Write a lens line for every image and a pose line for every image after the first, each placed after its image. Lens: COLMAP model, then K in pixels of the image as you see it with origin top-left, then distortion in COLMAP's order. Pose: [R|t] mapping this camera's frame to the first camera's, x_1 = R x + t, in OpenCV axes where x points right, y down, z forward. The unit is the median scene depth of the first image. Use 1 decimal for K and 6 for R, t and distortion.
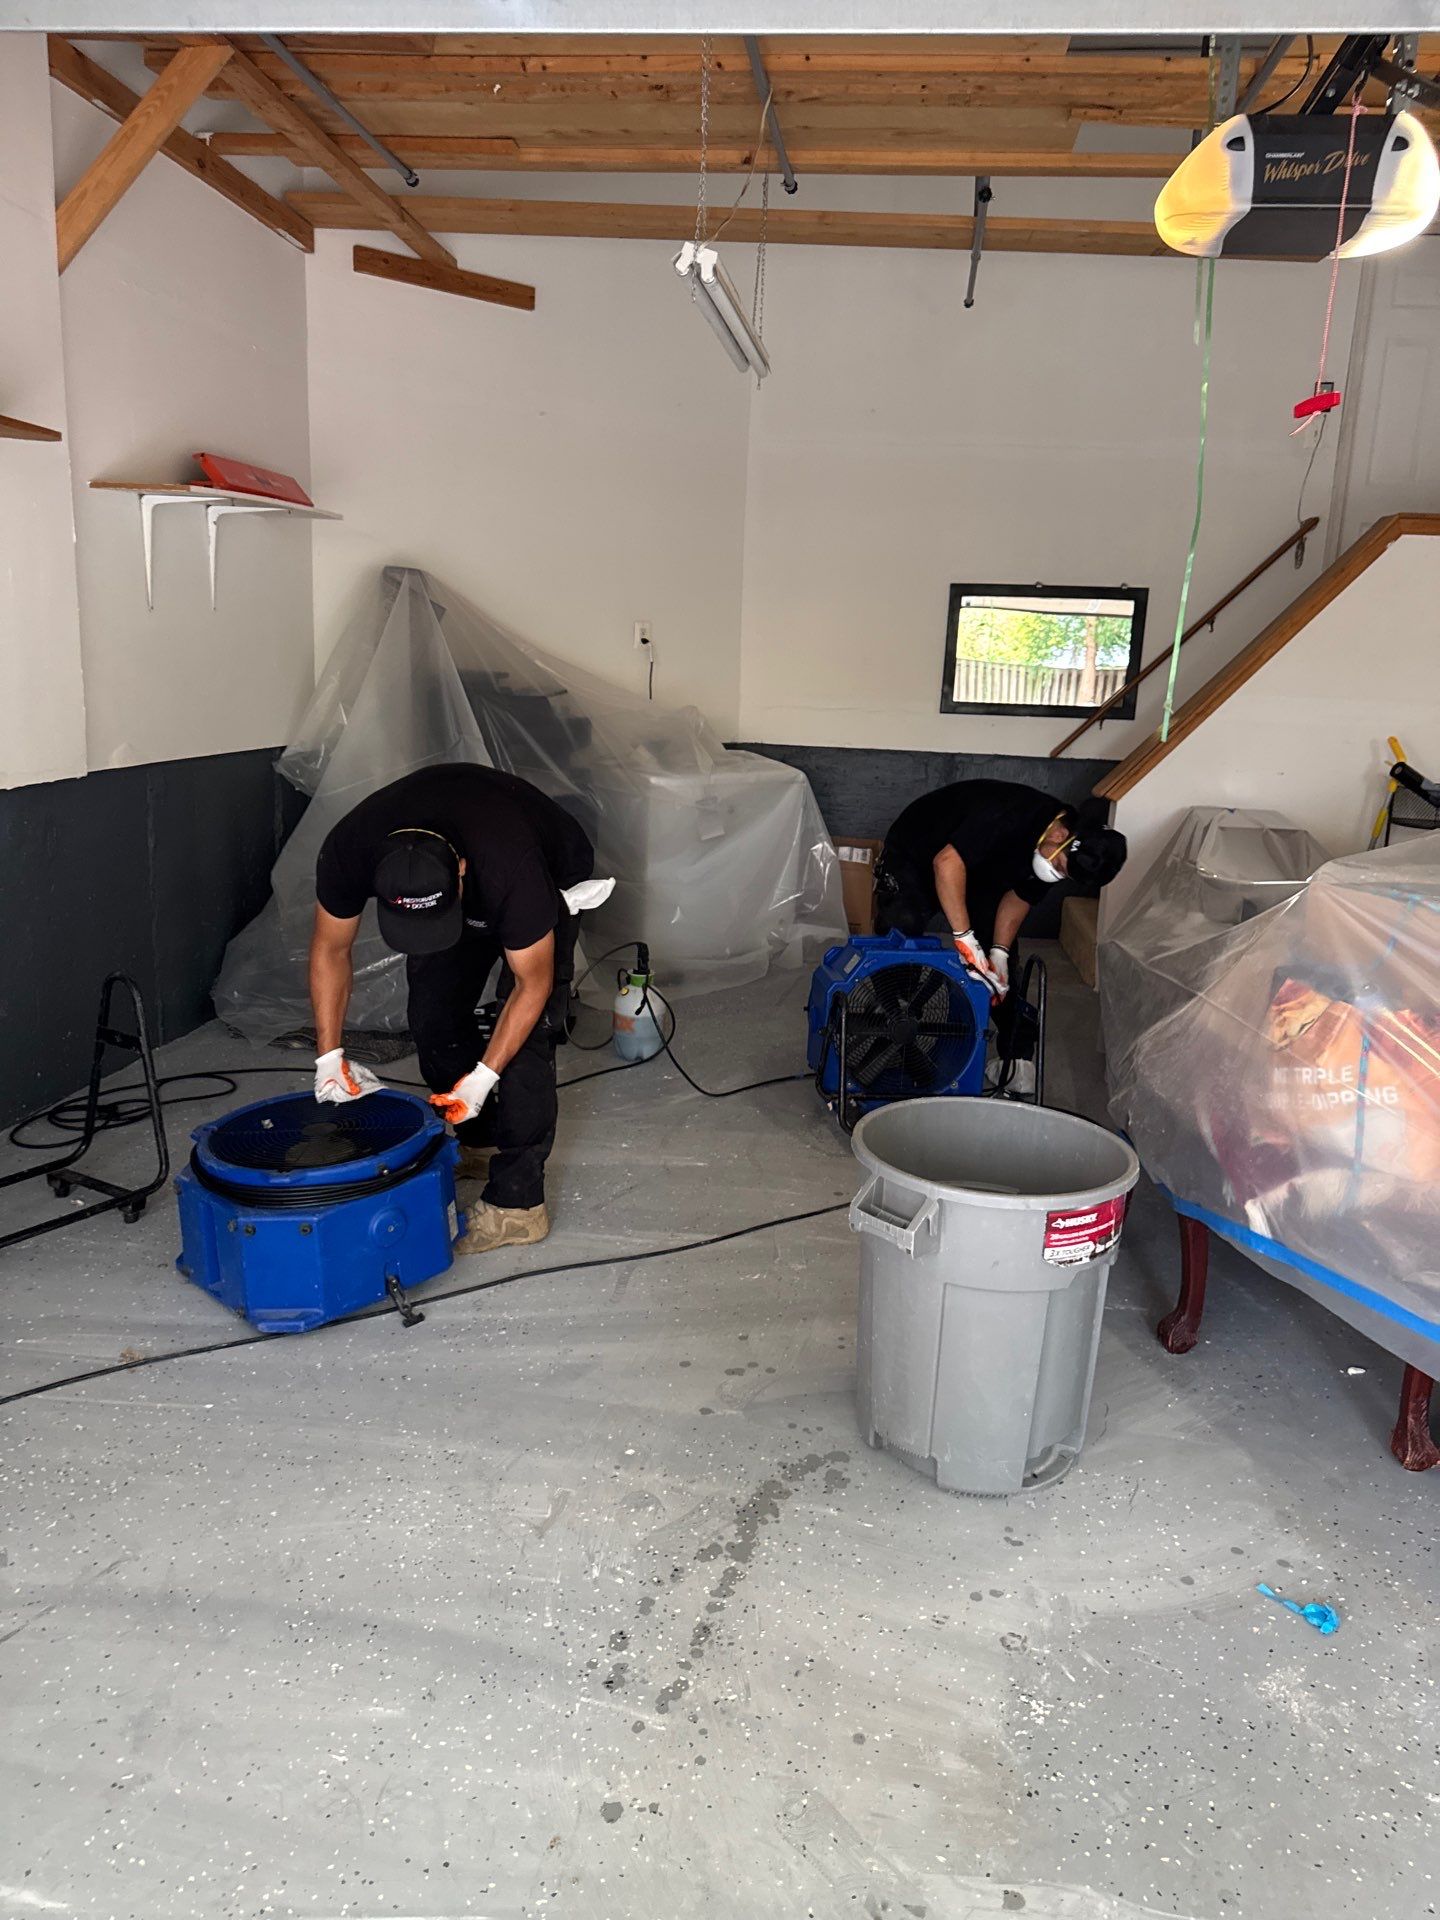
lens RADIAL K [[1362.1, 0, 701.4], [0, 1362.1, 954.8], [0, 0, 1]] dist [-0.000156, -0.001429]
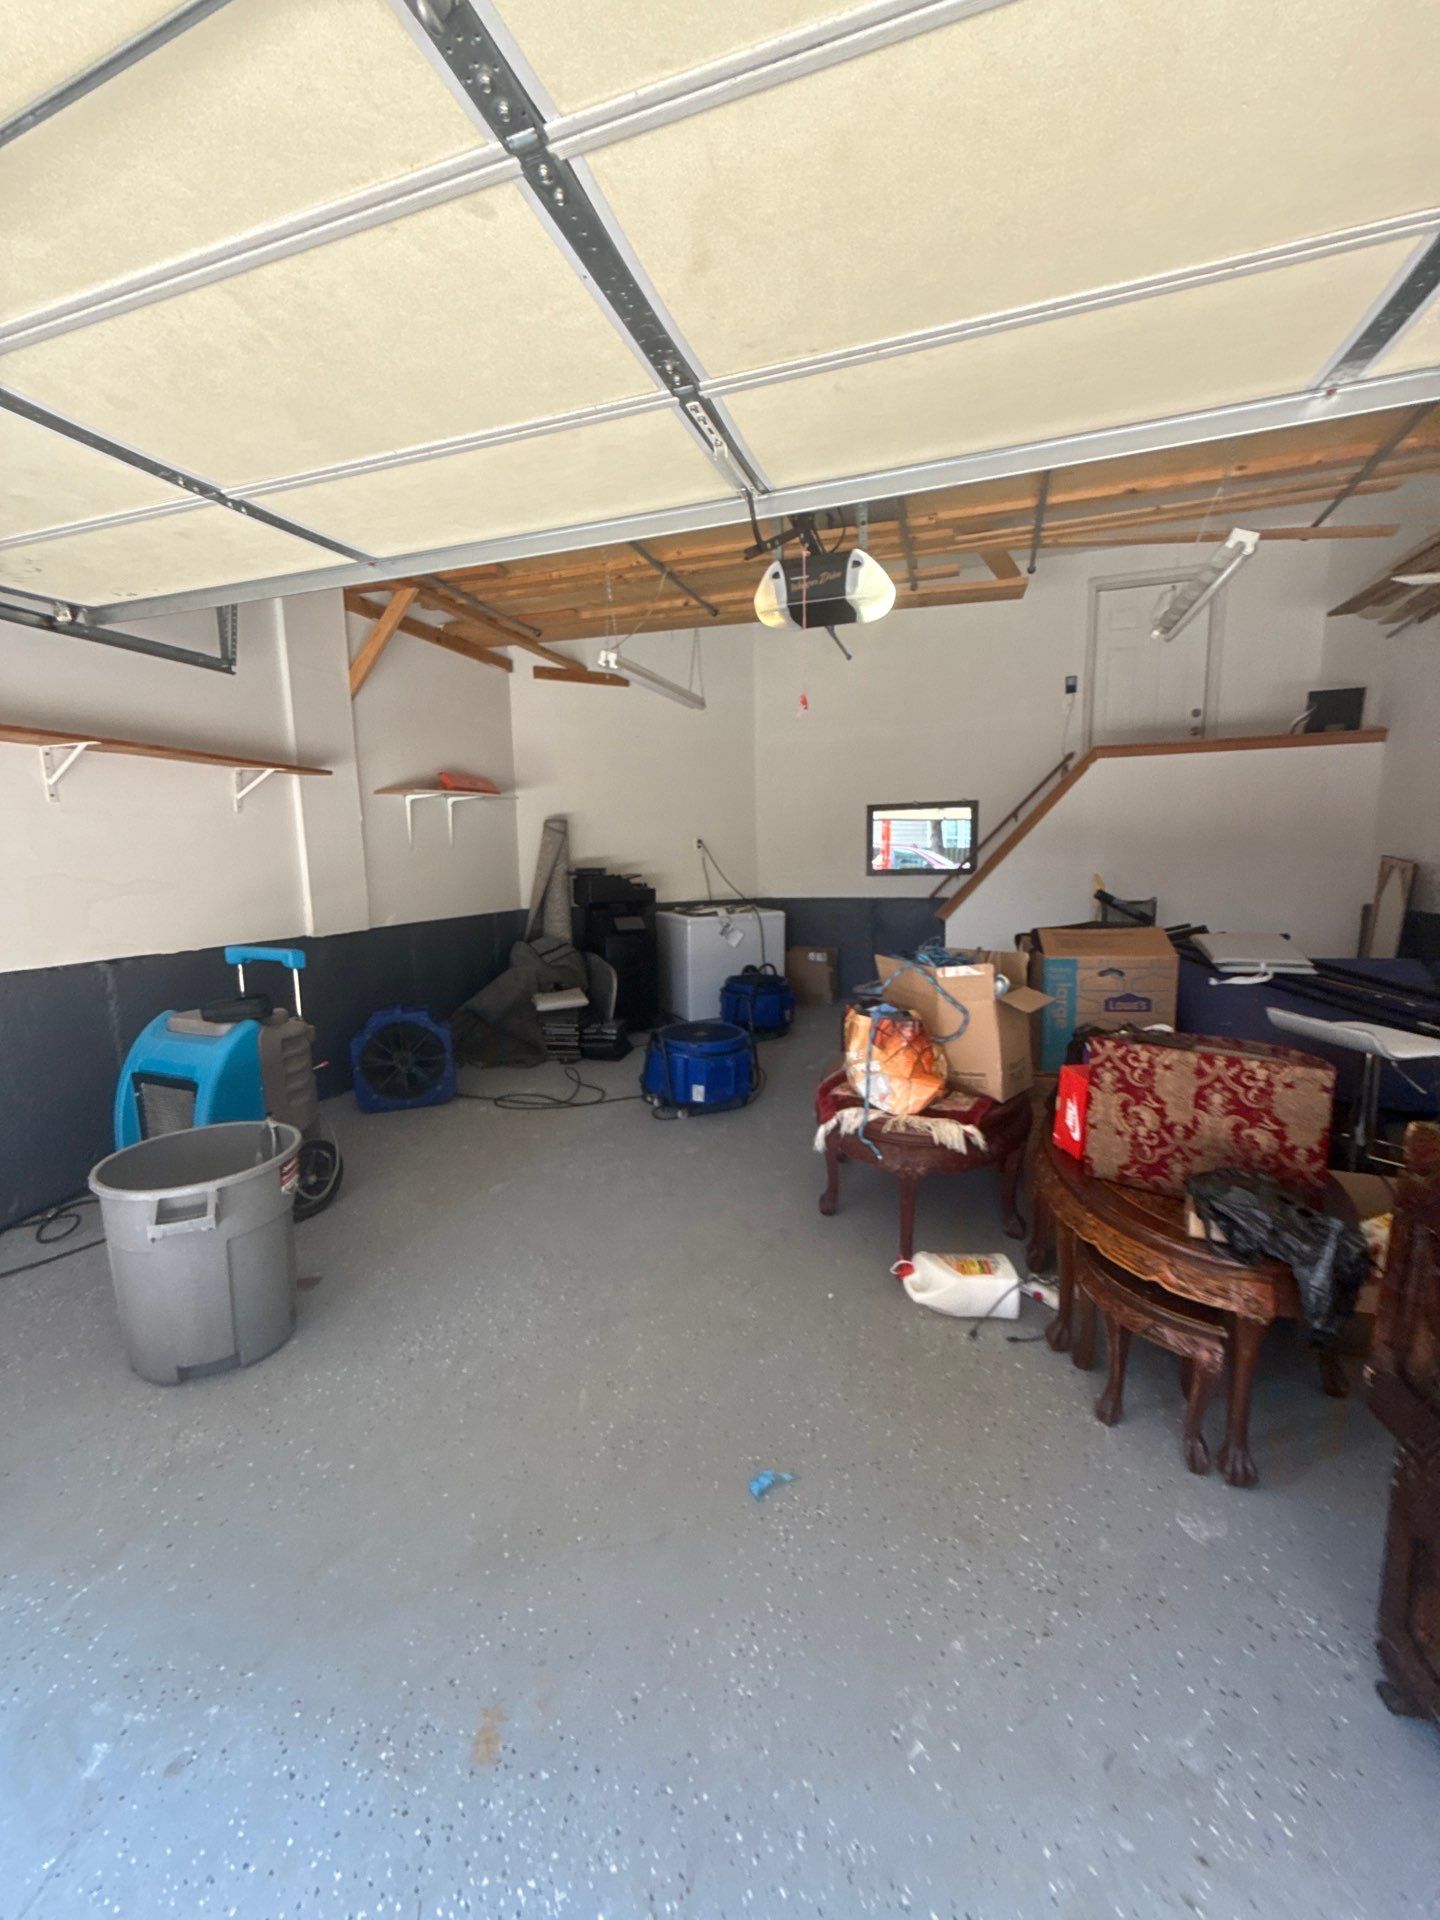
lens RADIAL K [[762.4, 0, 720.0], [0, 762.4, 960.0], [0, 0, 1]] dist [-0.004335, 0.000083]
pose [[0.978510, -0.036260, -0.202985, 0.261544], [0.018550, 0.995905, -0.088482, 0.025412], [0.205363, 0.082815, 0.975176, -0.019389]]
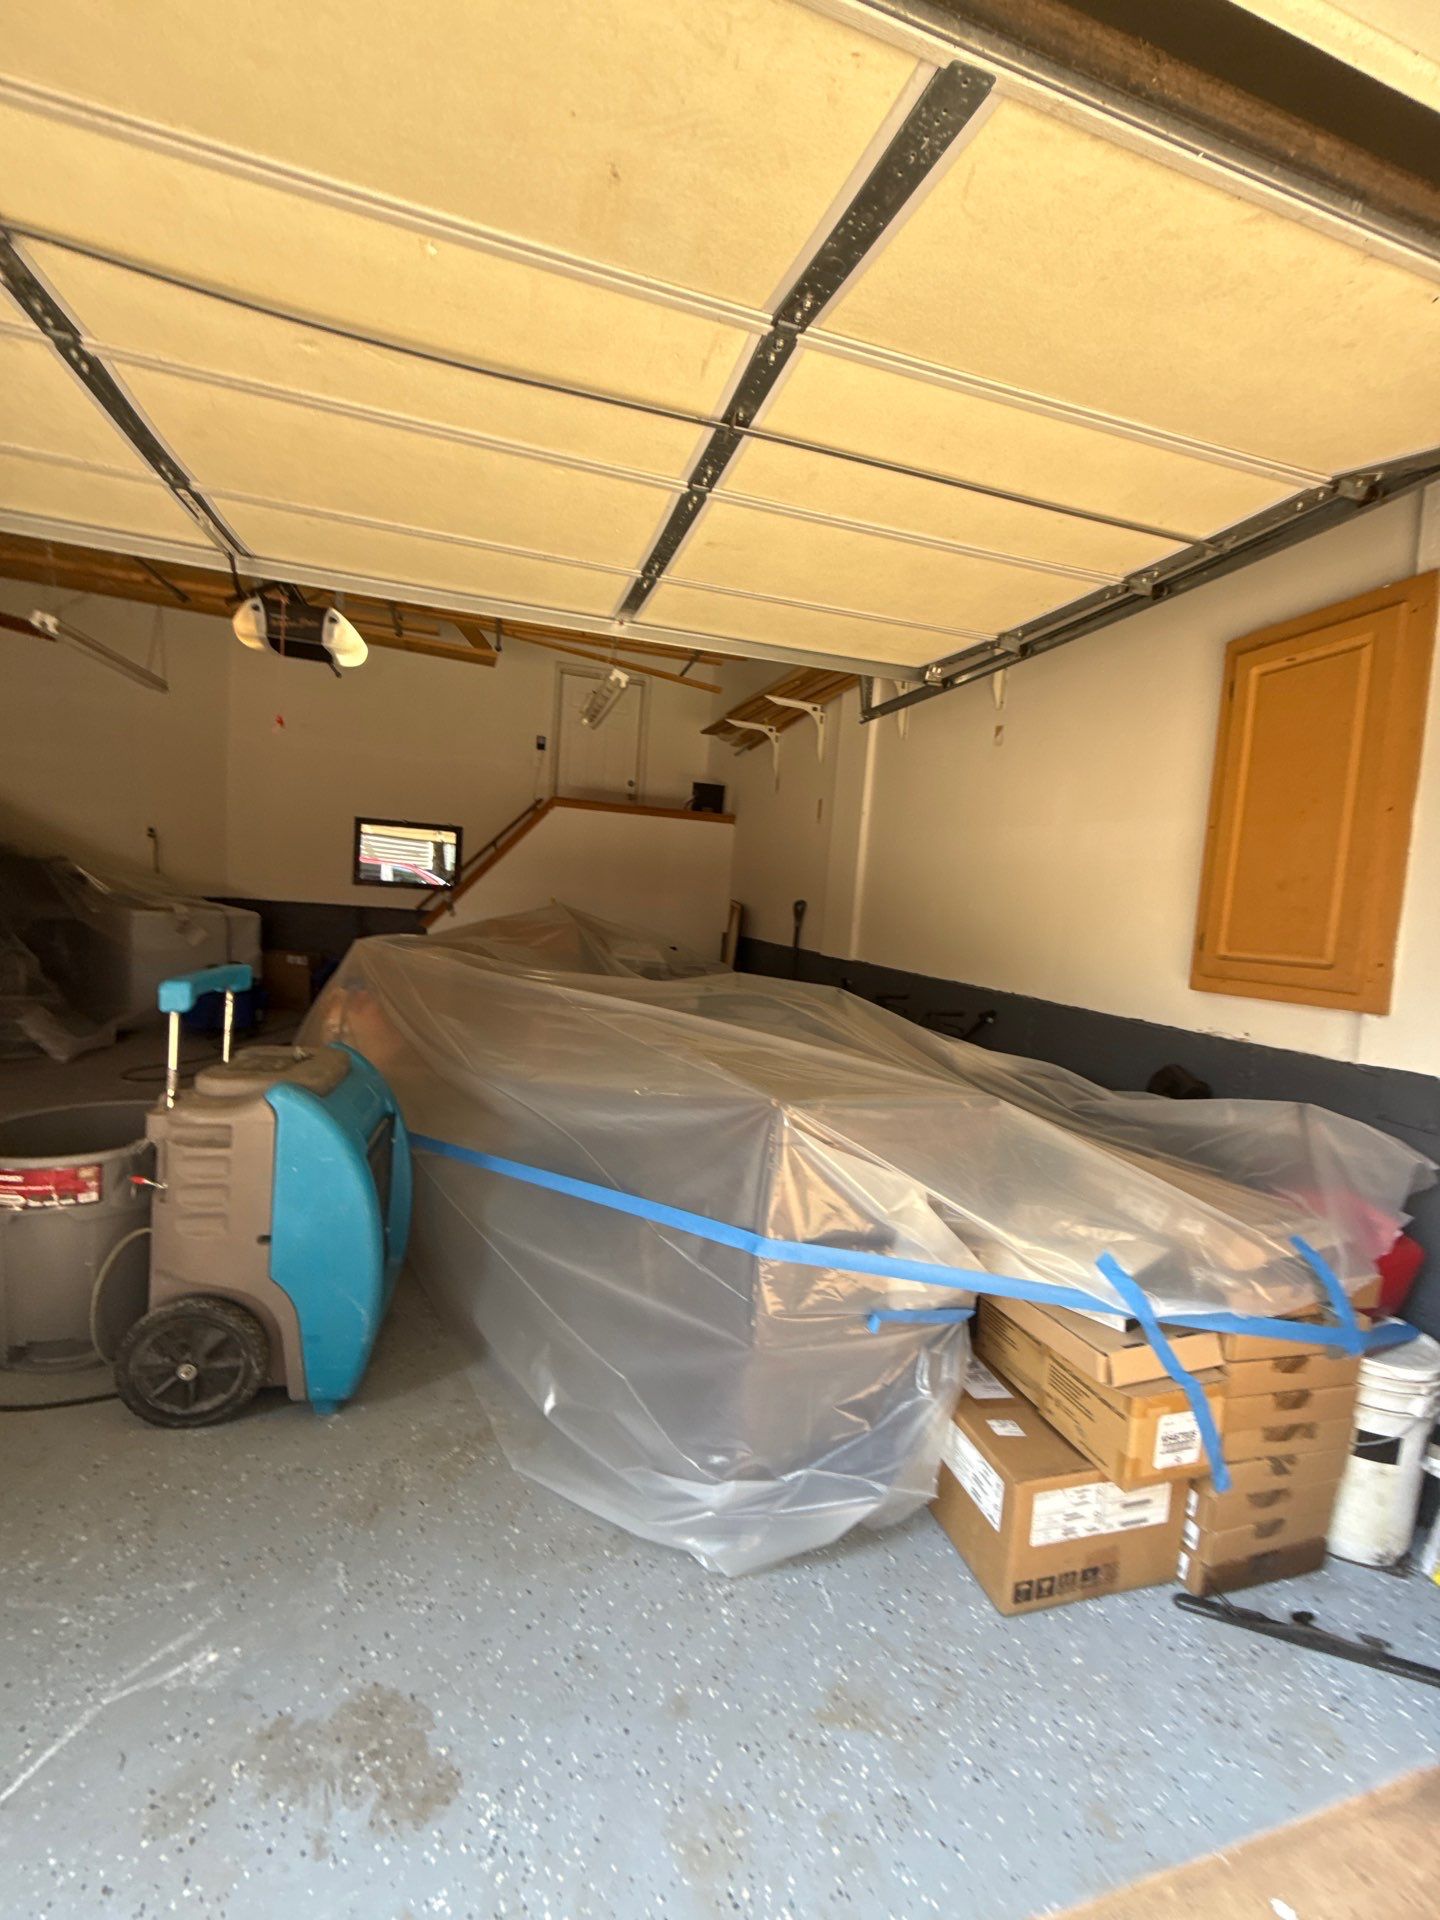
lens RADIAL K [[768.0, 0, 736.6], [0, 768.0, 965.8], [0, 0, 1]] dist [0.001491, 0.000017]
pose [[0.906680, -0.011961, 0.421650, 0.290305], [0.056725, 0.993976, -0.093780, 0.084652], [-0.417989, 0.108947, 0.901896, -0.219860]]
